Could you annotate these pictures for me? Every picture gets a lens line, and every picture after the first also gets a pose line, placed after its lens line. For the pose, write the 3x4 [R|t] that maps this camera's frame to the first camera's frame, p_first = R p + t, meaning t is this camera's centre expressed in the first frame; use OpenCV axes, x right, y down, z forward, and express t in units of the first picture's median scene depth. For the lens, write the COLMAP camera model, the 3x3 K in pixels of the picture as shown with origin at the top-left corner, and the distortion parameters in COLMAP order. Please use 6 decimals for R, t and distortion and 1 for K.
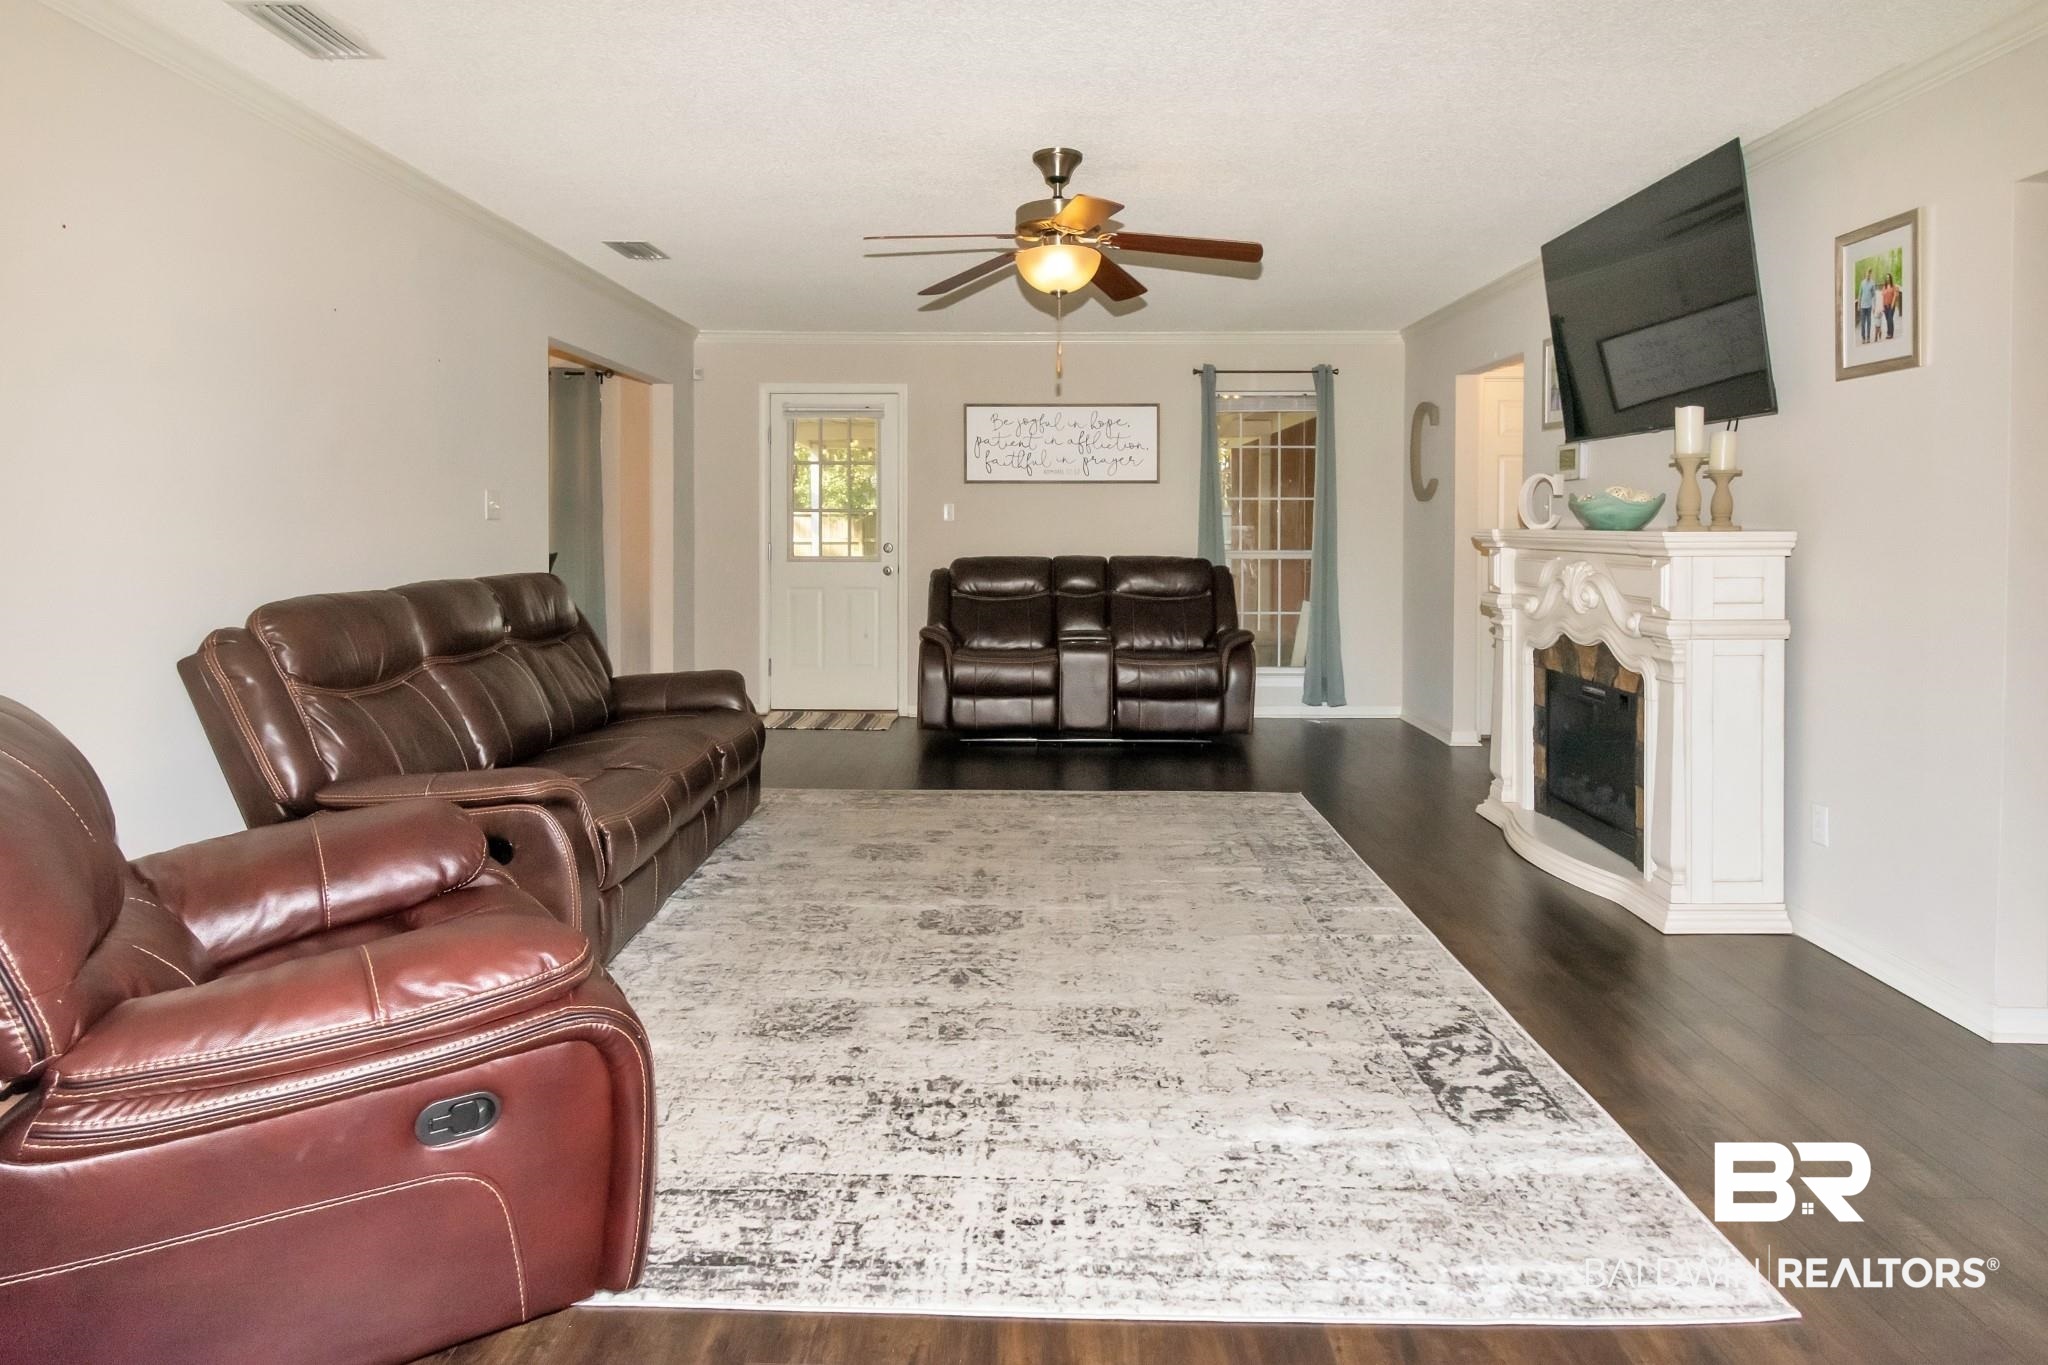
lens RADIAL K [[1243.1, 0, 1020.6], [0, 1243.1, 644.6], [0, 0, 1]] dist [-0.001609, 0.001154]
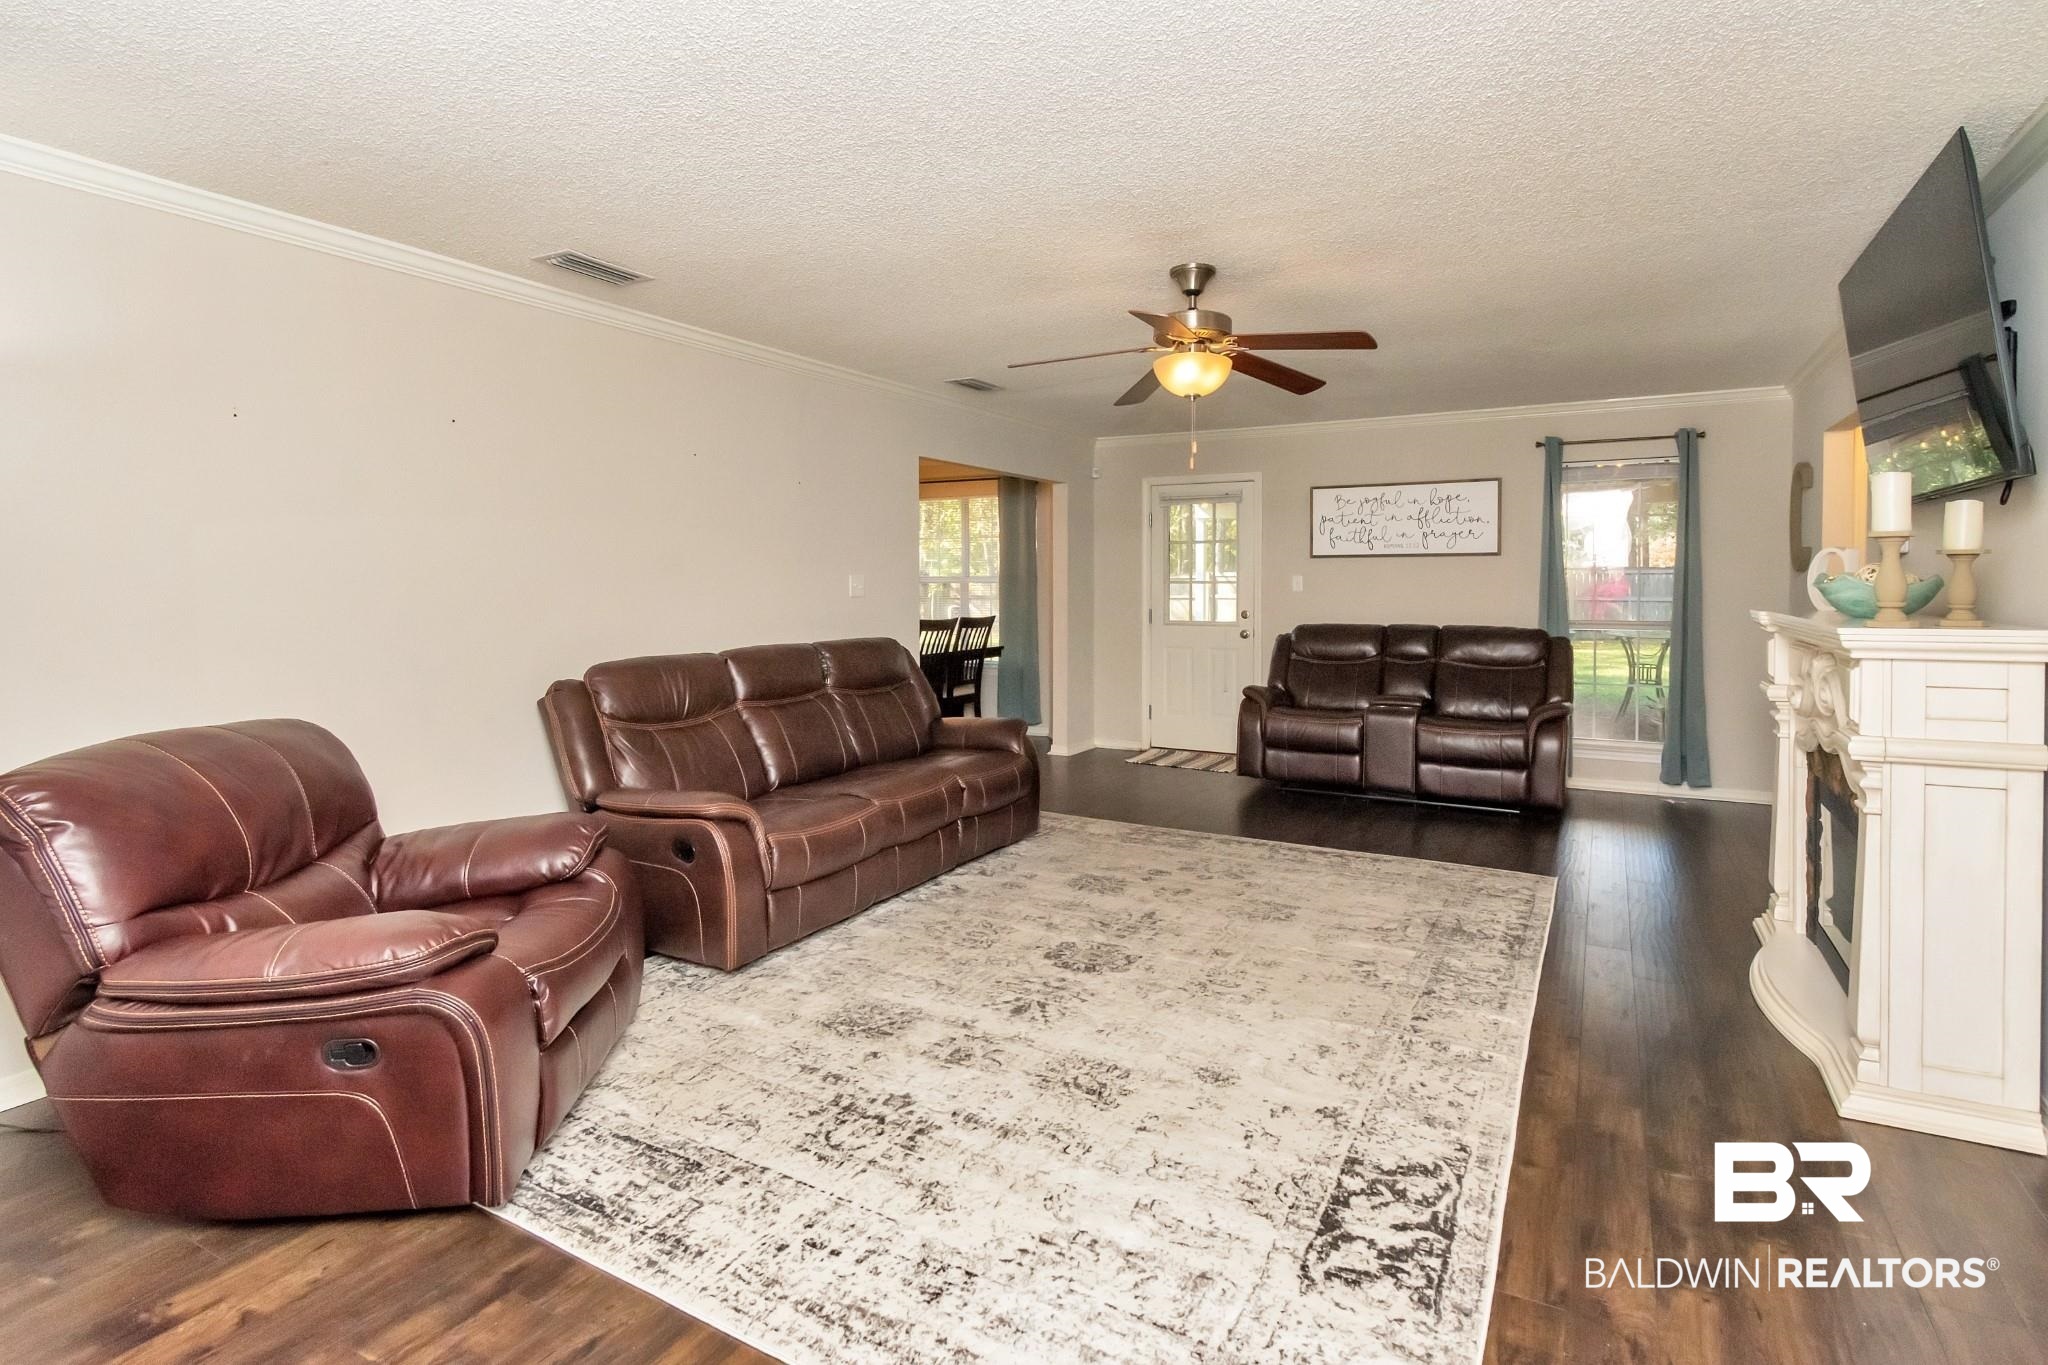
lens RADIAL K [[1016.3, 0, 1024.0], [0, 1016.3, 682.5], [0, 0, 1]] dist [-0.001525, -0.000595]
pose [[0.883197, 0.041903, -0.467126, 0.388359], [-0.040801, 0.999089, 0.012480, -0.045207], [0.467223, 0.008036, 0.884103, 0.174444]]
